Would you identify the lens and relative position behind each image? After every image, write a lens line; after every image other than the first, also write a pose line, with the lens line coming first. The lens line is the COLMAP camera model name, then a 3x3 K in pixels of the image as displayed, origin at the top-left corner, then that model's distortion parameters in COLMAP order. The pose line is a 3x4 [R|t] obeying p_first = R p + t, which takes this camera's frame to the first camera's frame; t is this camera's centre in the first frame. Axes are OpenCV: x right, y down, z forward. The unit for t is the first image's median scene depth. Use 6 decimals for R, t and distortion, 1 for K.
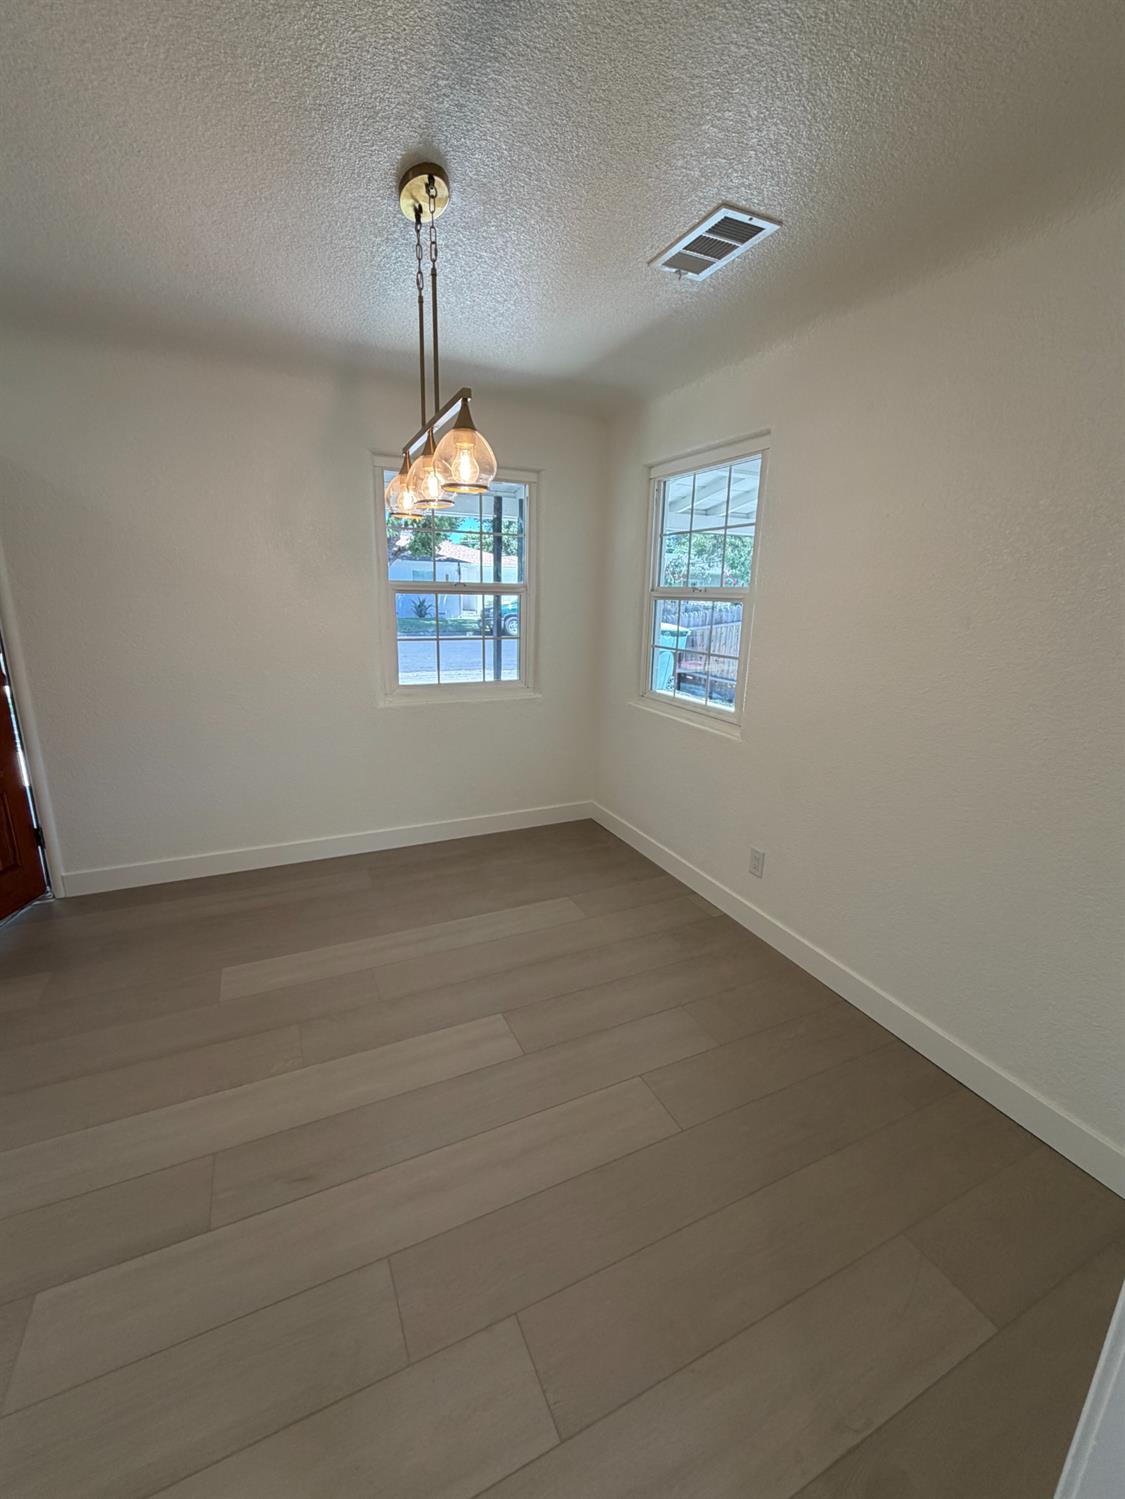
lens RADIAL K [[626.5, 0, 562.5], [0, 626.5, 749.5], [0, 0, 1]] dist [0.000395, -0.000472]
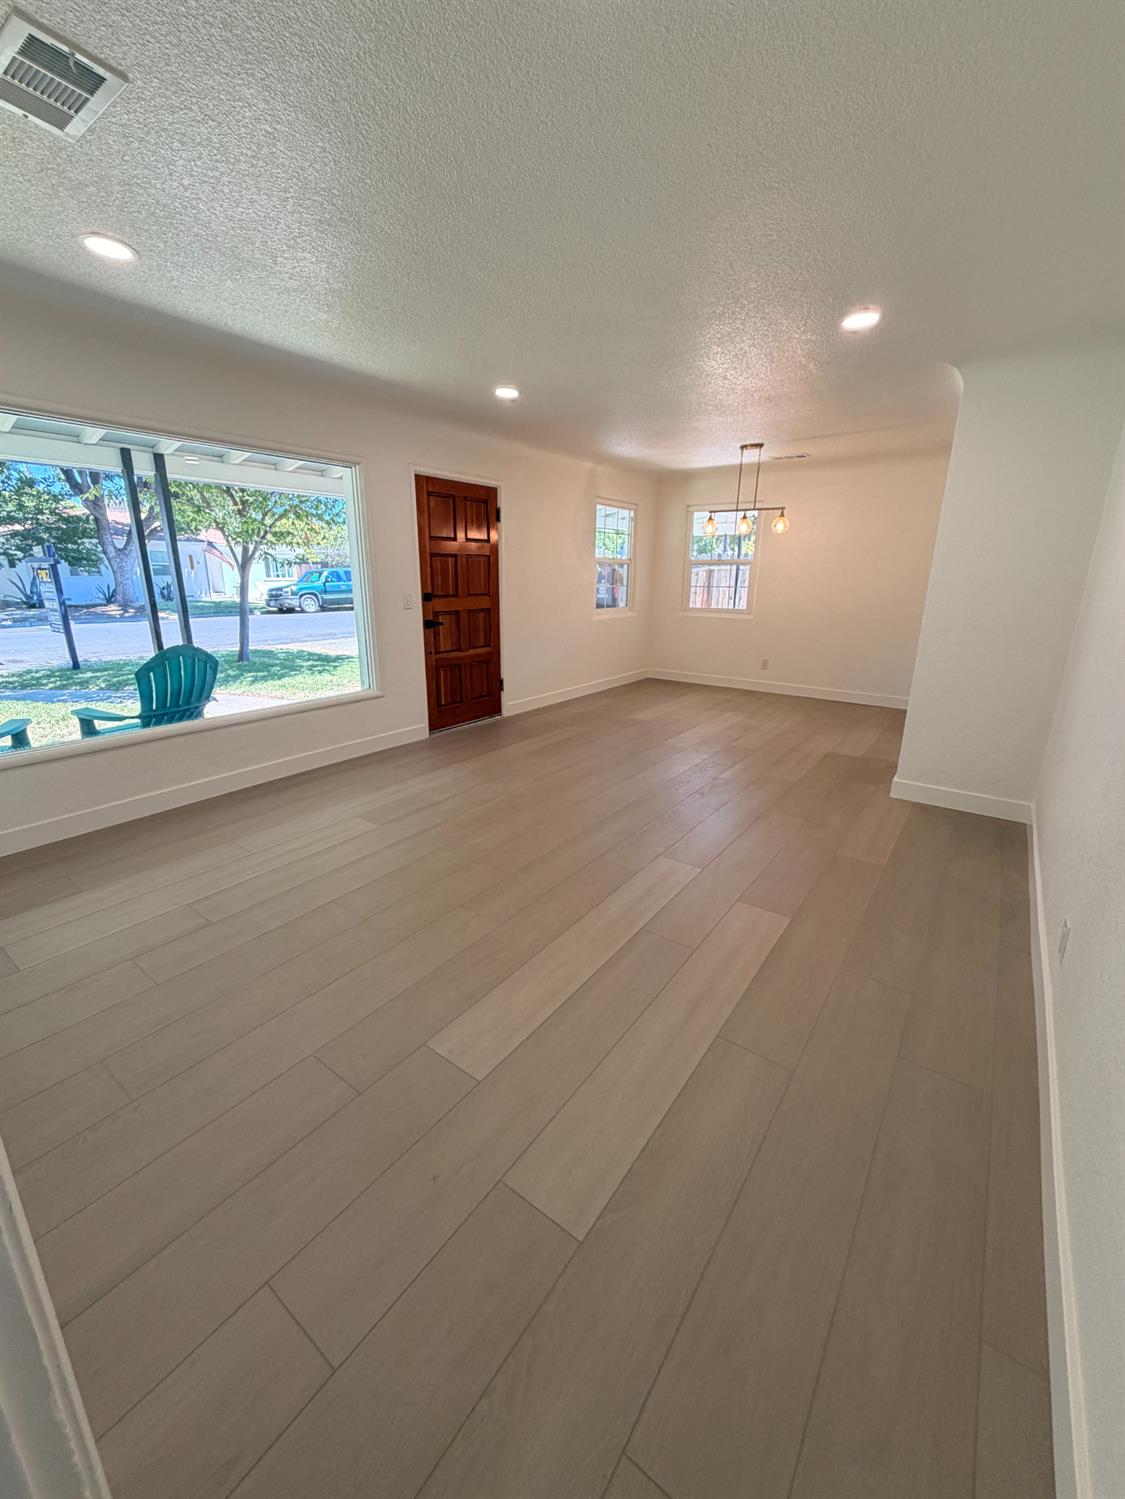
lens RADIAL K [[613.5, 0, 559.5], [0, 613.5, 742.7], [0, 0, 1]] dist [0.000152, -0.000141]
pose [[0.888750, -0.141626, 0.435965, -1.474967], [0.122696, 0.989870, 0.071439, 0.194358], [-0.441666, -0.010000, 0.897124, -0.872713]]
